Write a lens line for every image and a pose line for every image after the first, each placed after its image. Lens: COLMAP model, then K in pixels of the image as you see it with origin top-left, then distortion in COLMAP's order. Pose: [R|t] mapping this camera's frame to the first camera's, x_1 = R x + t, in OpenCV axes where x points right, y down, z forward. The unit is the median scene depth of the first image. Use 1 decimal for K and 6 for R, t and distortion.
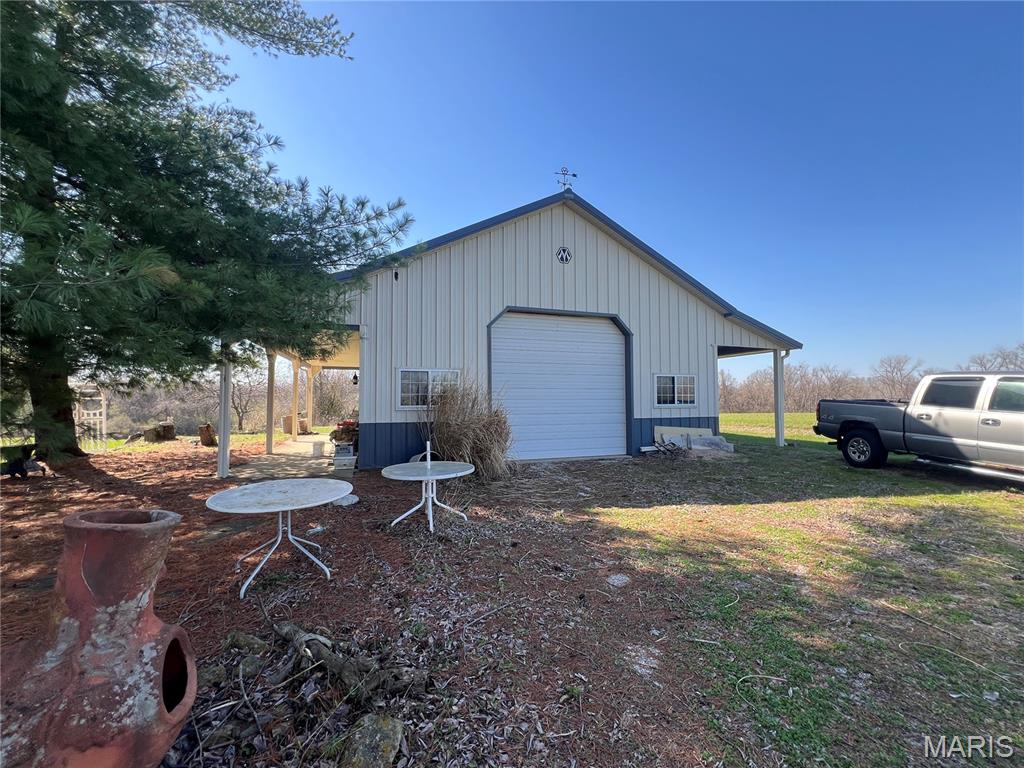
lens RADIAL K [[411.1, 0, 508.8], [0, 411.1, 385.3], [0, 0, 1]] dist [0.001125, 0.000027]
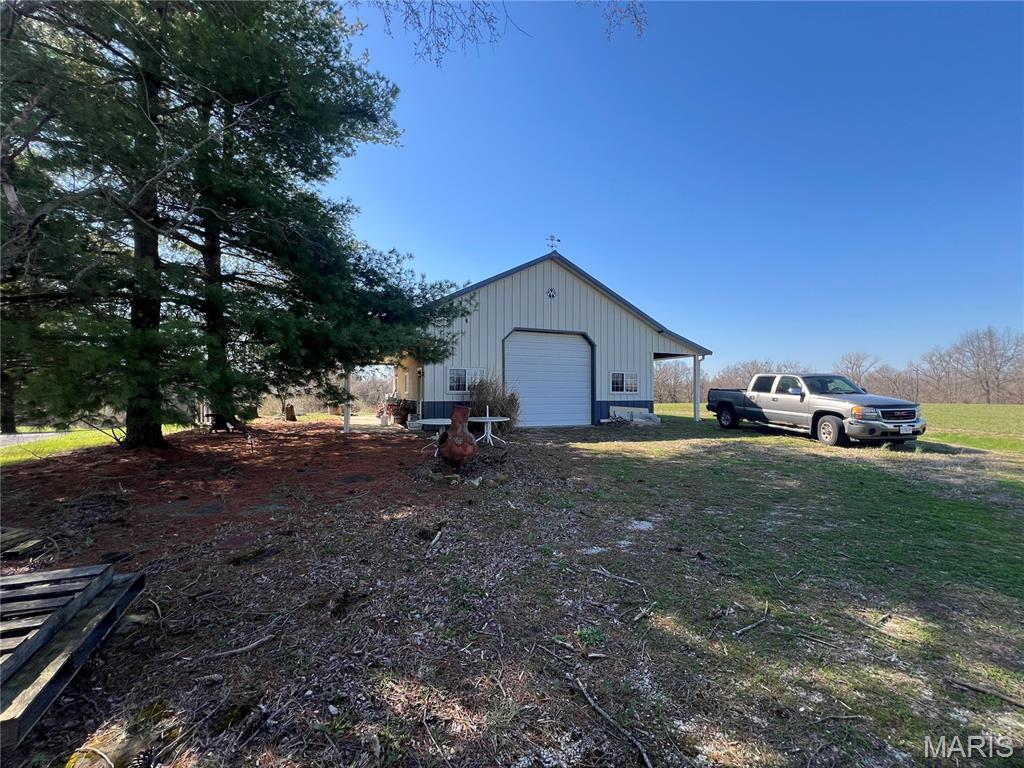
lens RADIAL K [[411.1, 0, 514.2], [0, 411.1, 383.3], [0, 0, 1]] dist [0.001125, 0.000027]
pose [[0.998464, 0.005387, 0.055148, -0.084797], [-0.006024, 0.999917, 0.011395, 0.000065], [-0.055082, -0.011709, 0.998413, -0.511141]]
